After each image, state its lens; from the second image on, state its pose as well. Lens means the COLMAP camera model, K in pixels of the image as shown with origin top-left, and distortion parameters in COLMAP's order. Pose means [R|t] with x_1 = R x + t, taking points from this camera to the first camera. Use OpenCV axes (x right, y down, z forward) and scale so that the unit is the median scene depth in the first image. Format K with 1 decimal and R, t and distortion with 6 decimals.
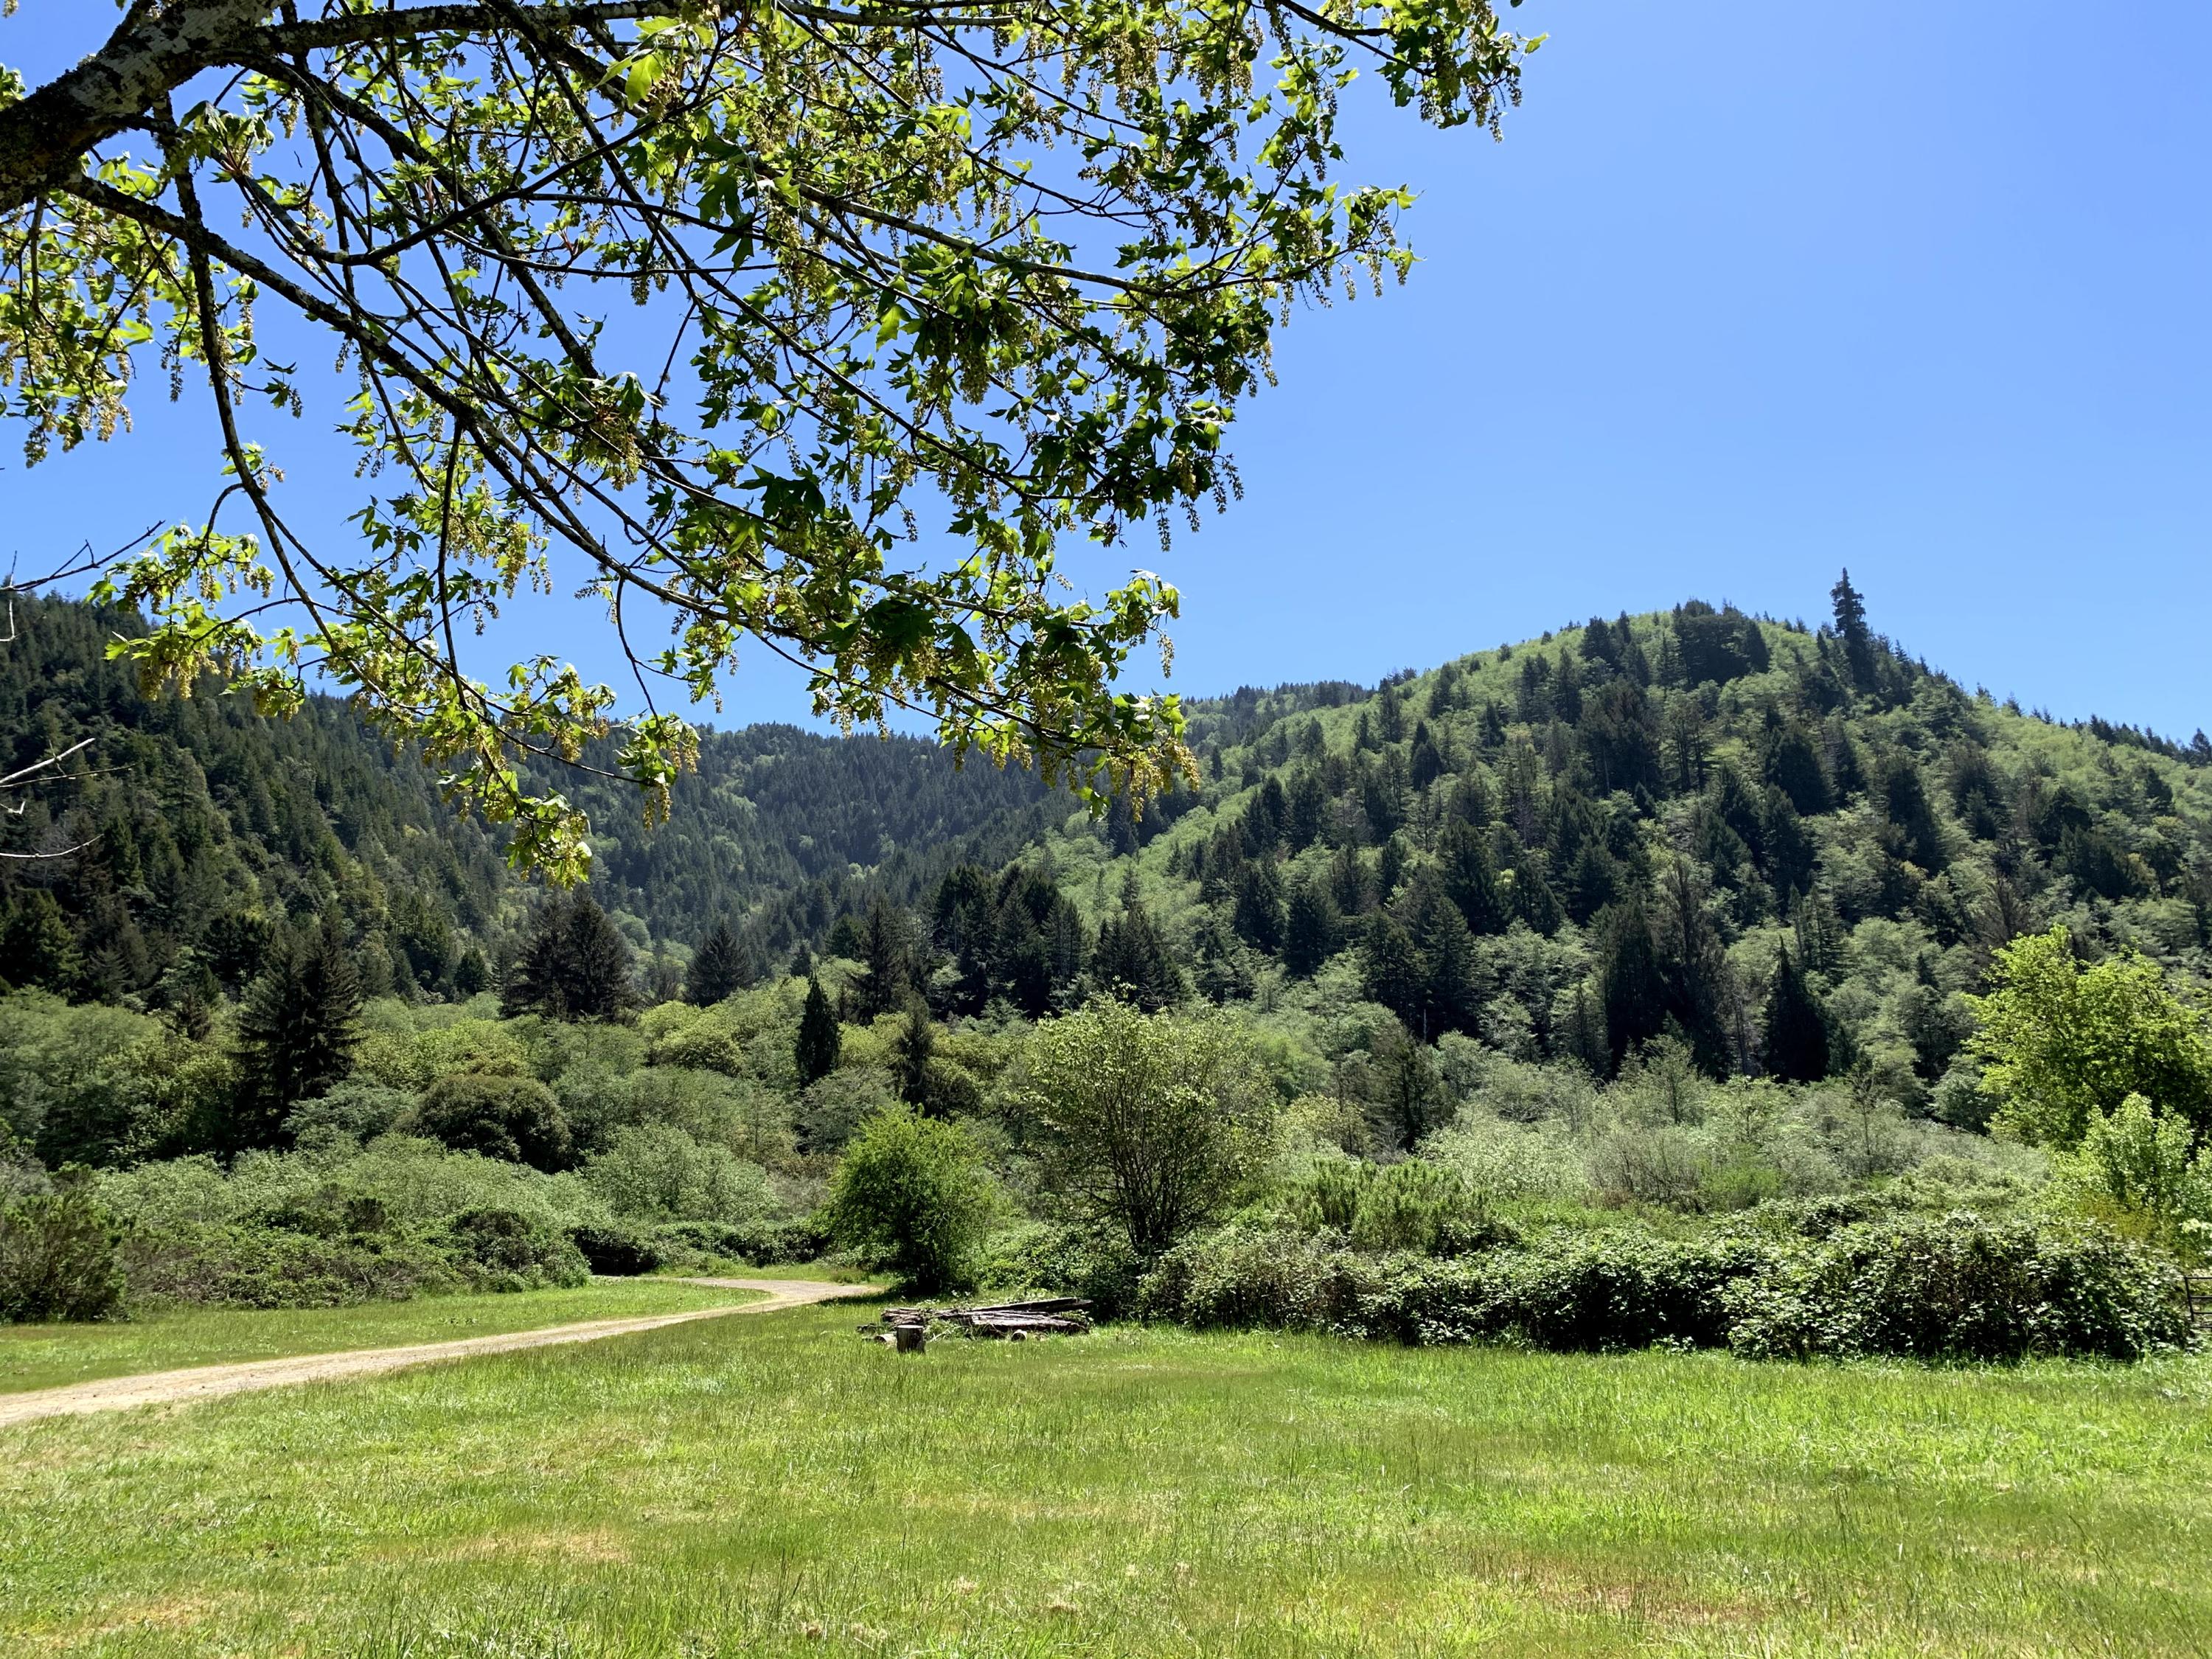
lens RADIAL K [[1682.2, 0, 1099.5], [0, 1682.2, 808.0], [0, 0, 1]] dist [-0.002259, -0.003137]
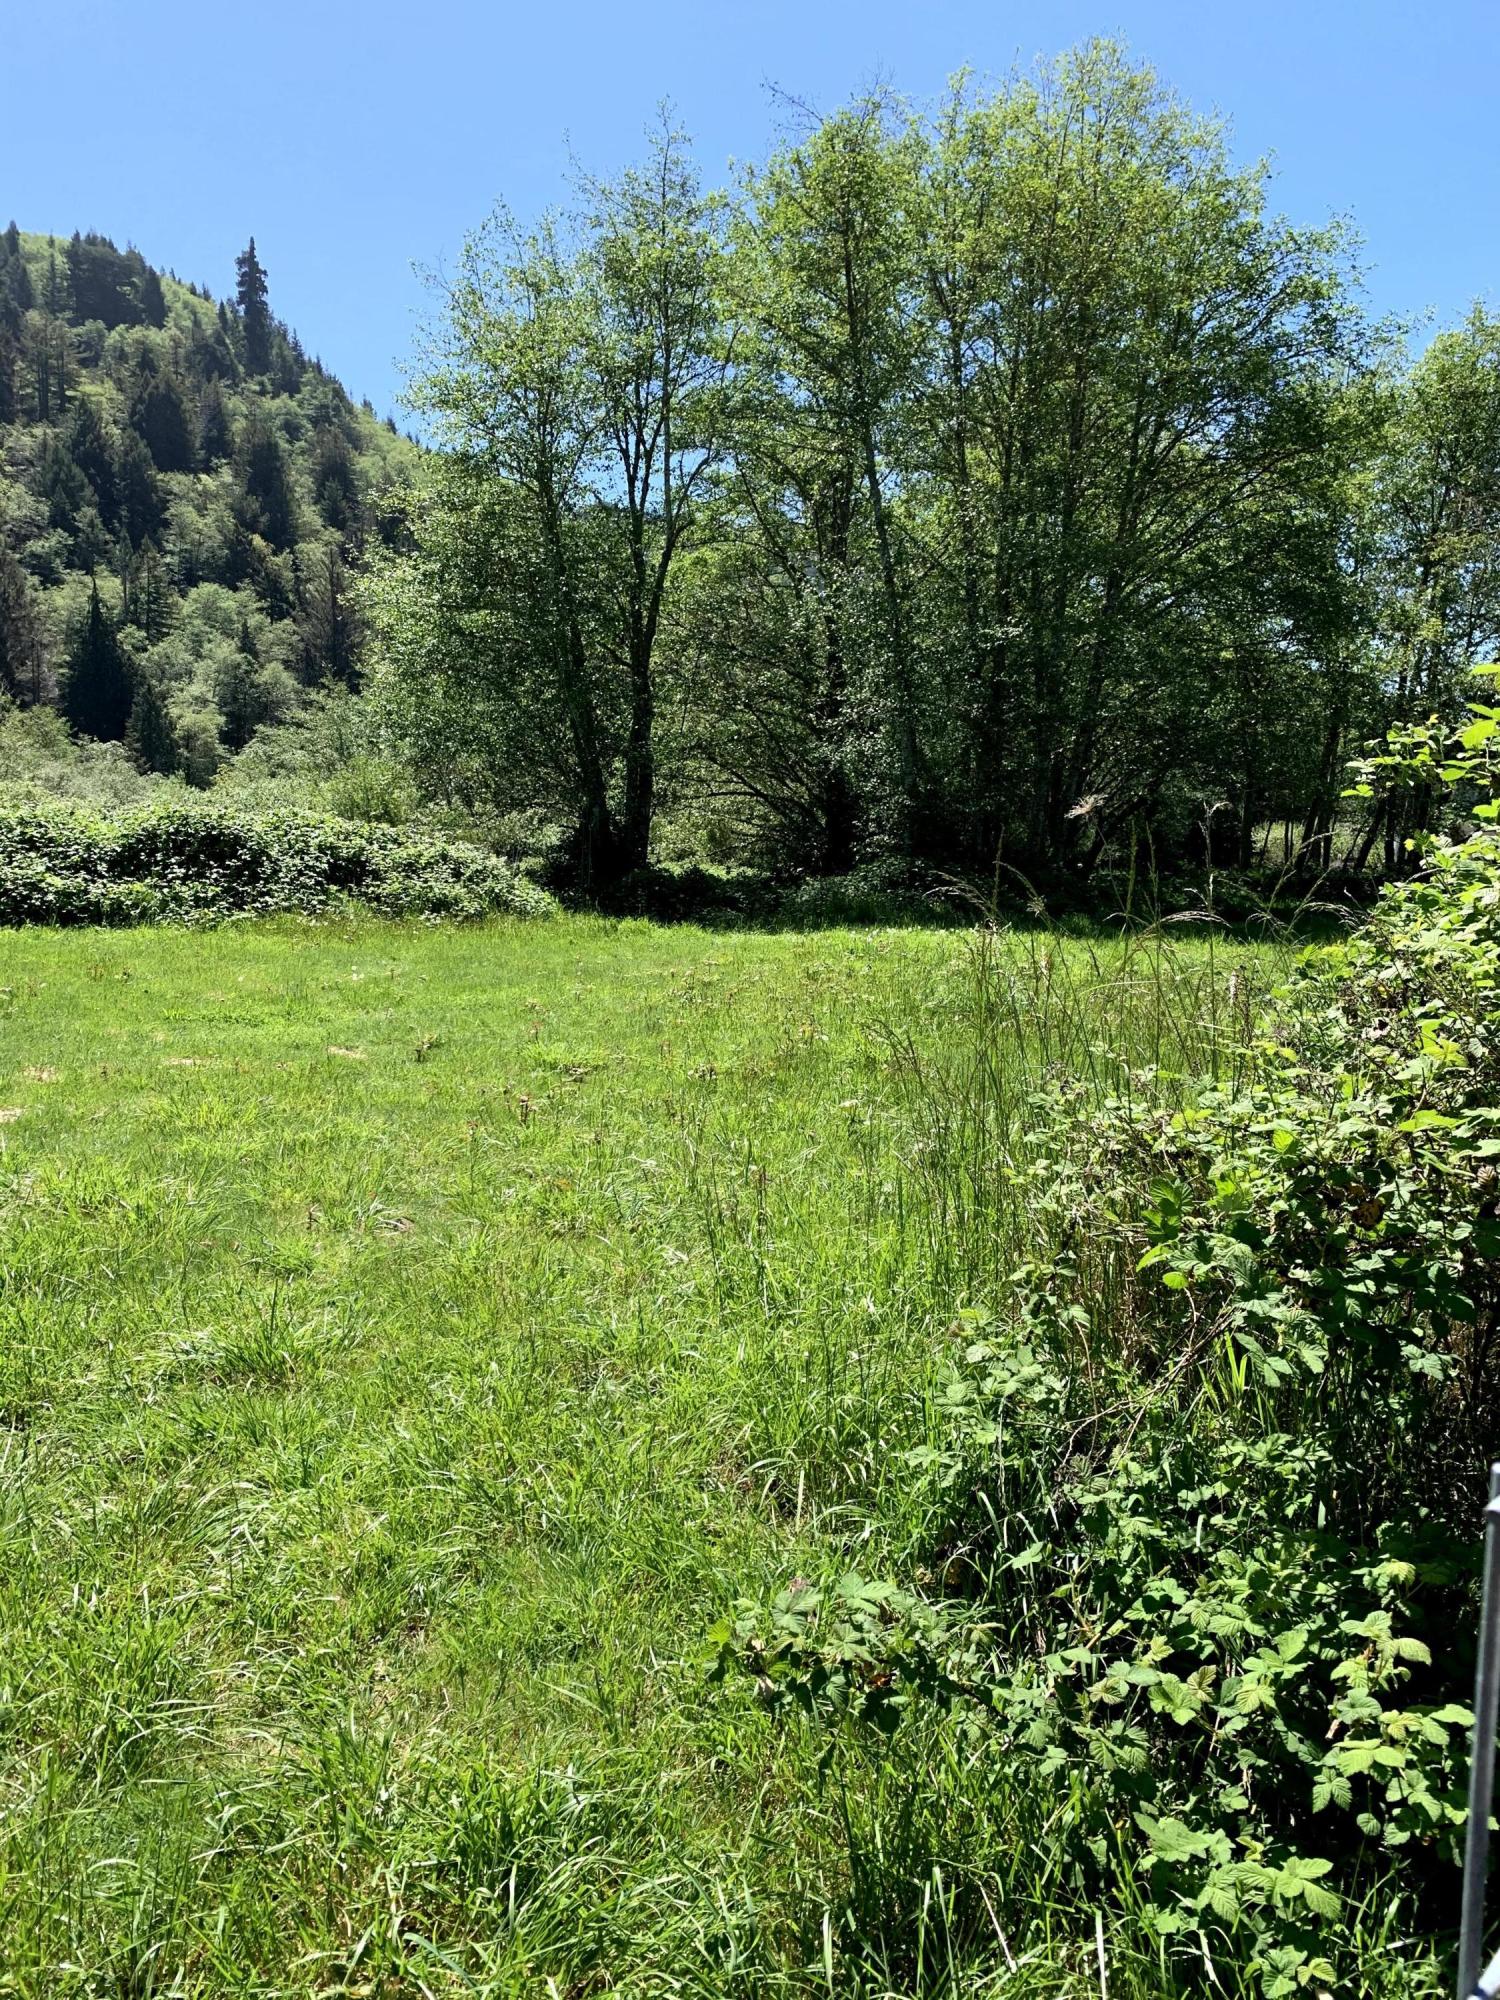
lens RADIAL K [[1517.2, 0, 750.0], [0, 1517.2, 1000.0], [0, 0, 1]] dist [-0.011810, 0.005498]
pose [[0.742604, -0.028506, 0.669124, 0.135391], [-0.177847, 0.954830, 0.238055, 0.041979], [-0.645685, -0.295782, 0.703991, 0.158584]]
